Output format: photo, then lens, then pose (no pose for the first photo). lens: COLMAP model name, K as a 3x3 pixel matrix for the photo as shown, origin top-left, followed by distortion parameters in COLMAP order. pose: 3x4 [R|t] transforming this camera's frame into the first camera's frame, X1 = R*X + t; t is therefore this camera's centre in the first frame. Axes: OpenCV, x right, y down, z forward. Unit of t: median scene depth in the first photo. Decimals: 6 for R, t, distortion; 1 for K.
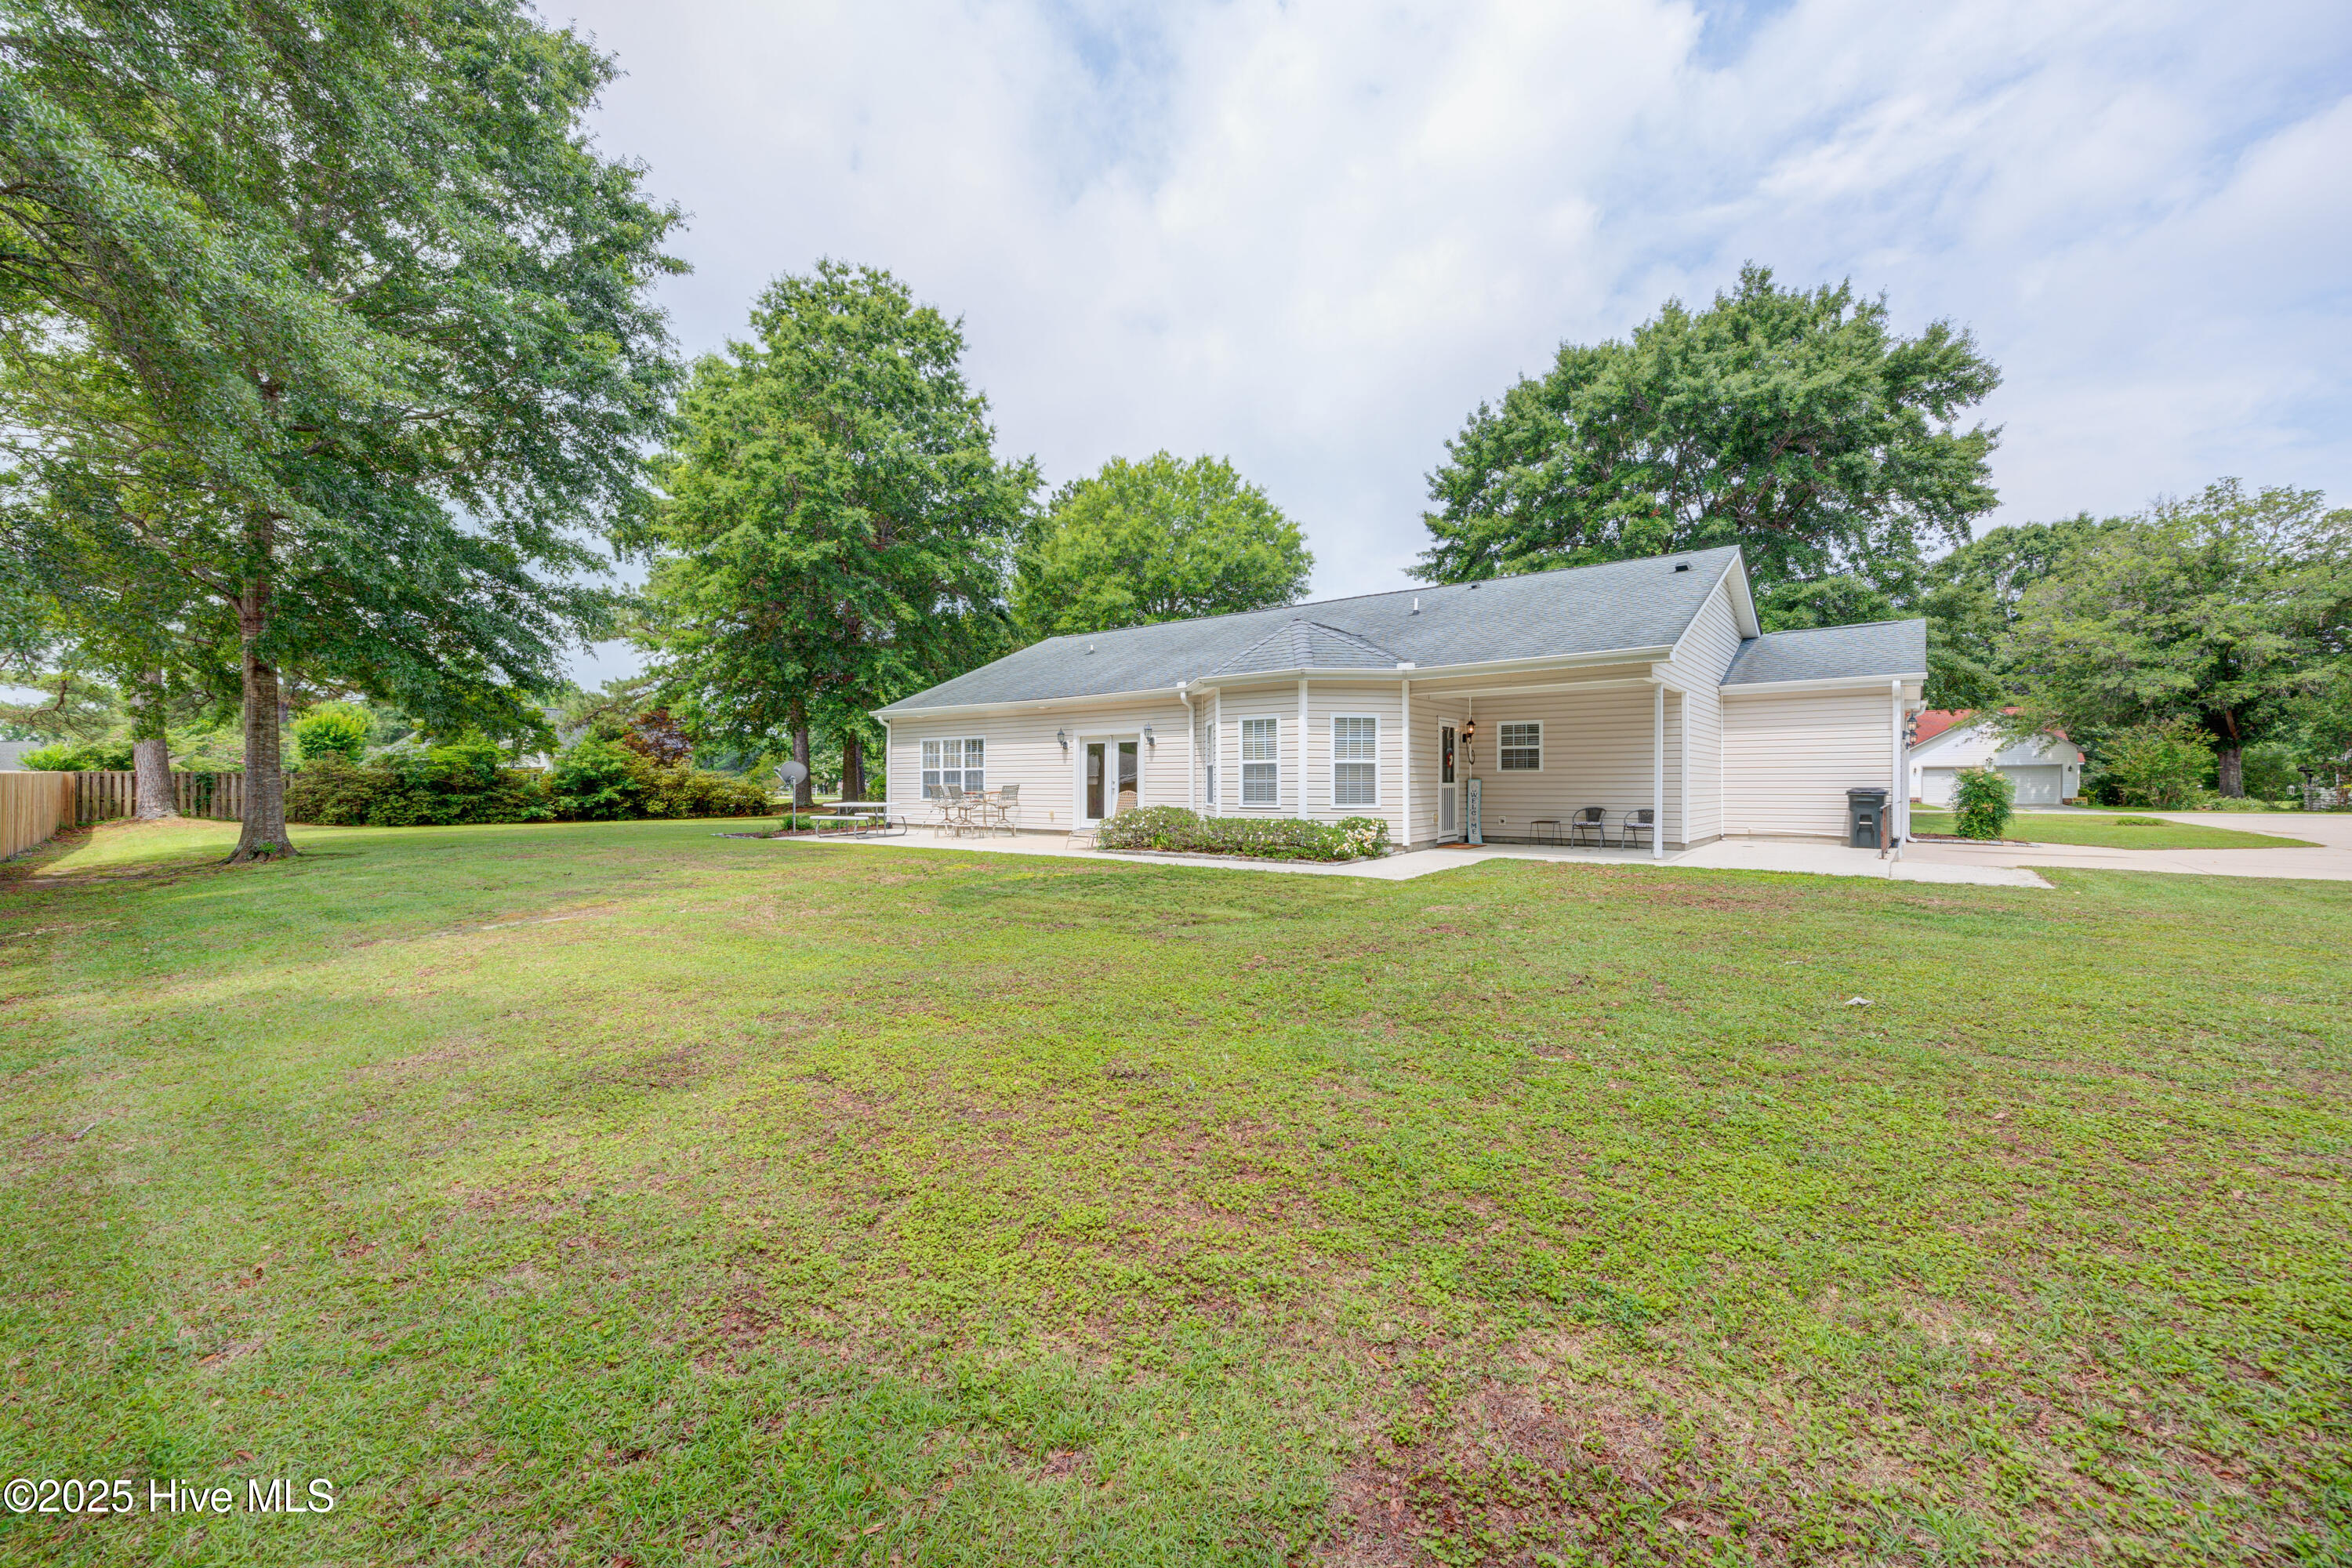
lens RADIAL K [[924.2, 0, 1179.8], [0, 924.2, 786.3], [0, 0, 1]] dist [-0.002221, -0.000196]
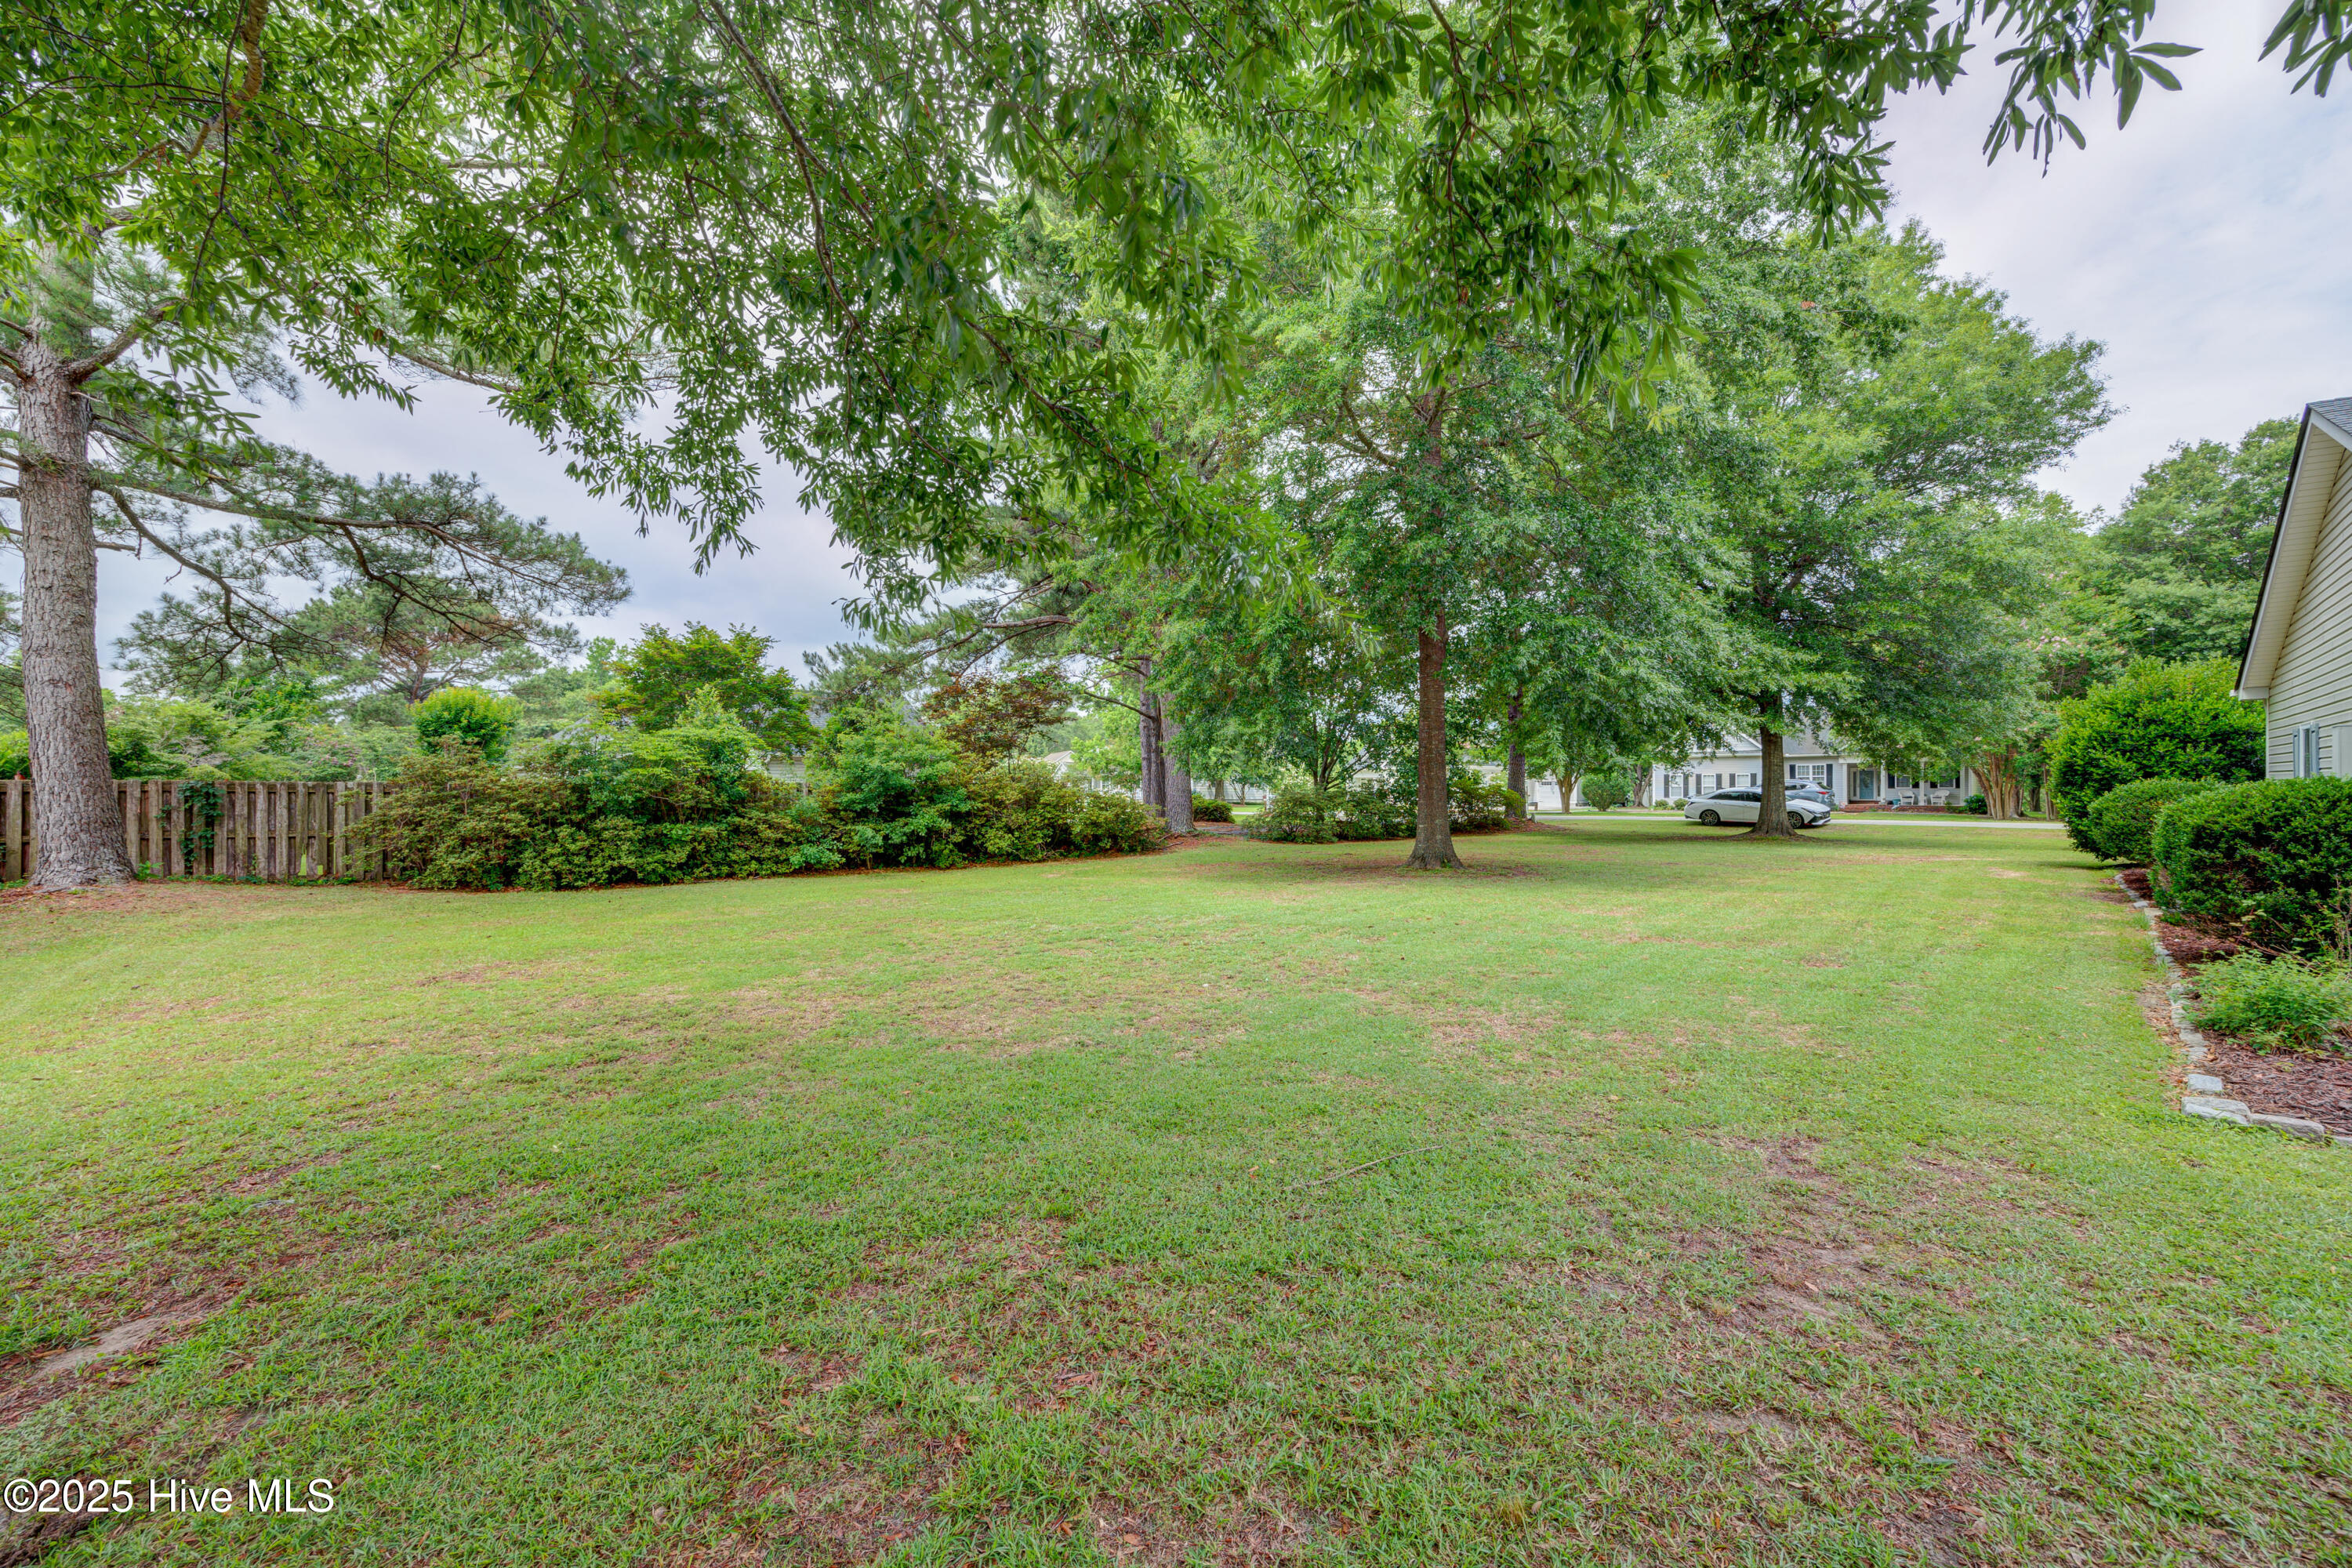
lens RADIAL K [[924.2, 0, 1177.1], [0, 924.2, 786.2], [0, 0, 1]] dist [-0.002221, -0.000196]
pose [[0.994685, -0.001048, -0.102958, -0.511224], [0.000650, 0.999992, -0.003901, -0.010623], [0.102962, 0.003814, 0.994678, 0.581844]]
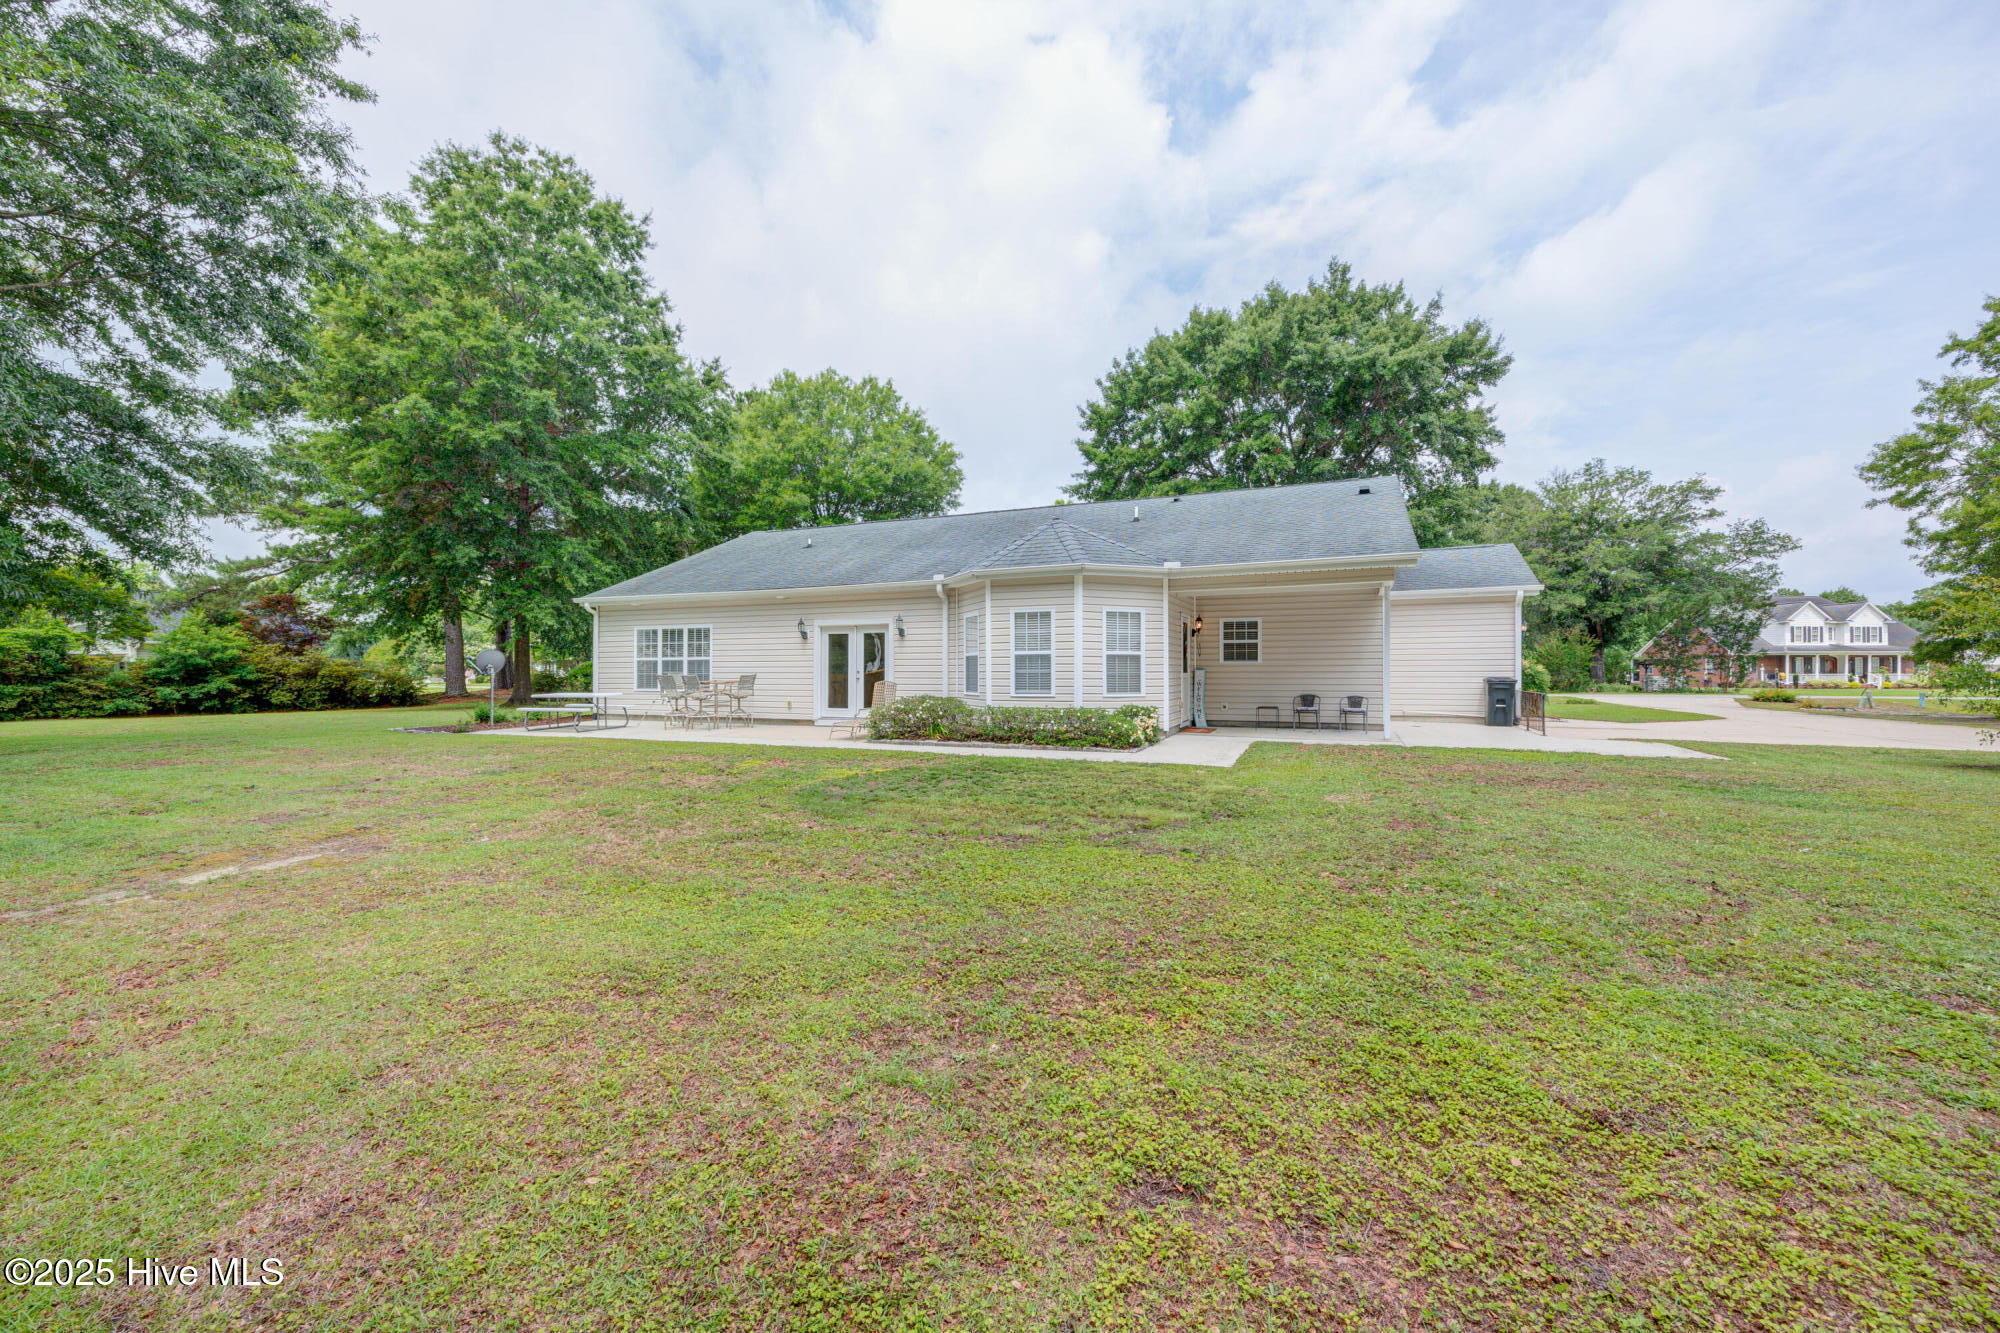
lens RADIAL K [[785.9, 0, 995.1], [0, 785.9, 669.8], [0, 0, 1]] dist [-0.002221, -0.000196]
pose [[0.968959, 0.001688, 0.247215, -0.087232], [-0.000088, 0.999979, -0.006485, -0.000731], [-0.247221, 0.006262, 0.968939, 0.077840]]
